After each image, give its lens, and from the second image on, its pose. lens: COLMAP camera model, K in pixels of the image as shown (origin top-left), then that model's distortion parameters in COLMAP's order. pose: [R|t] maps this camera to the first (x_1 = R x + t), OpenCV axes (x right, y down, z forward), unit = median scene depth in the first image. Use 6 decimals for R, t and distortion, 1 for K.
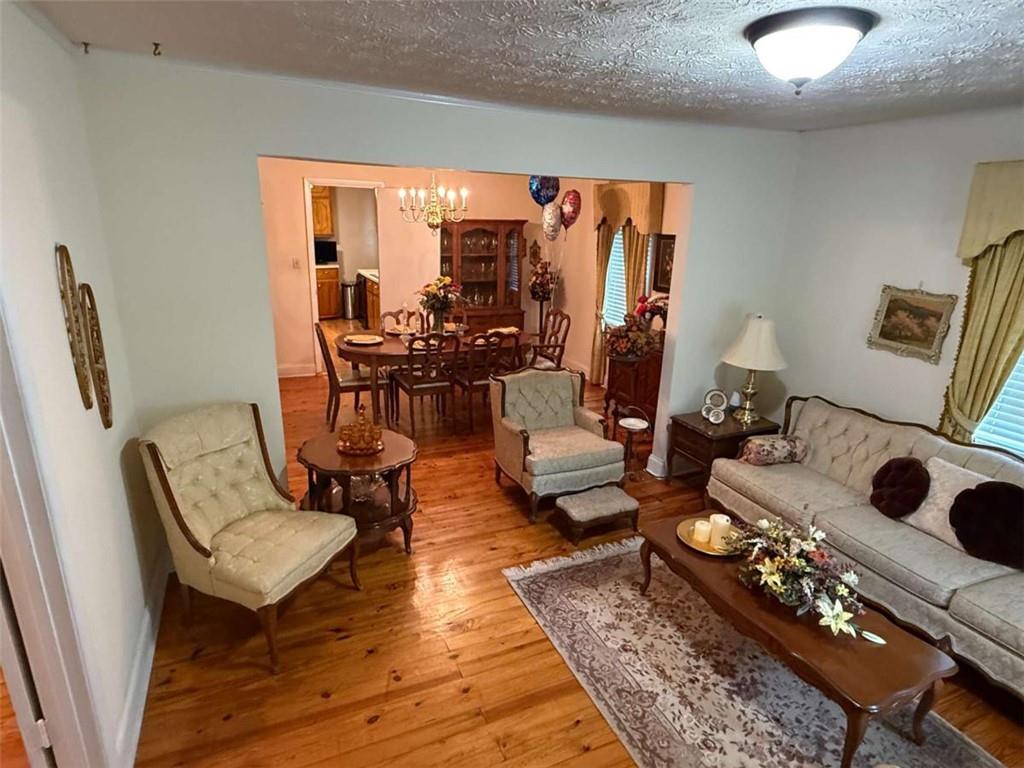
lens RADIAL K [[580.9, 0, 509.4], [0, 580.9, 384.7], [0, 0, 1]] dist [0.000555, 0.000976]
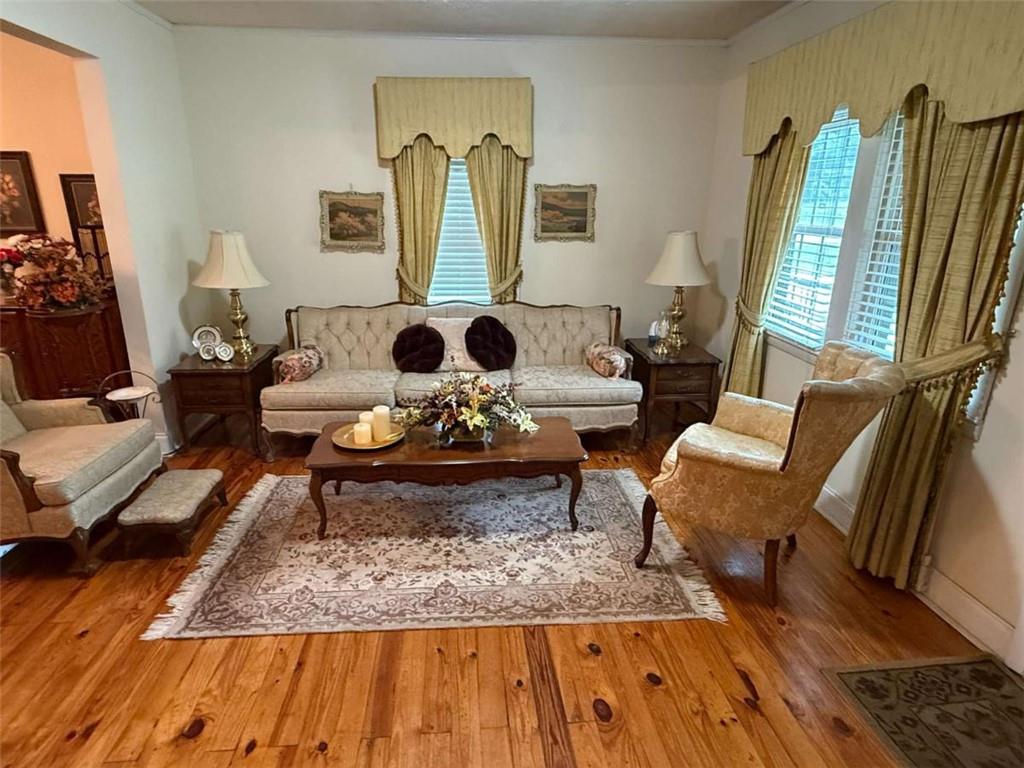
lens RADIAL K [[580.9, 0, 507.6], [0, 580.9, 386.3], [0, 0, 1]] dist [0.000555, 0.000976]
pose [[0.336919, -0.300739, 0.892212, -0.389373], [0.266681, 0.939291, 0.215903, 0.038333], [-0.902976, 0.165195, 0.396667, 0.385370]]
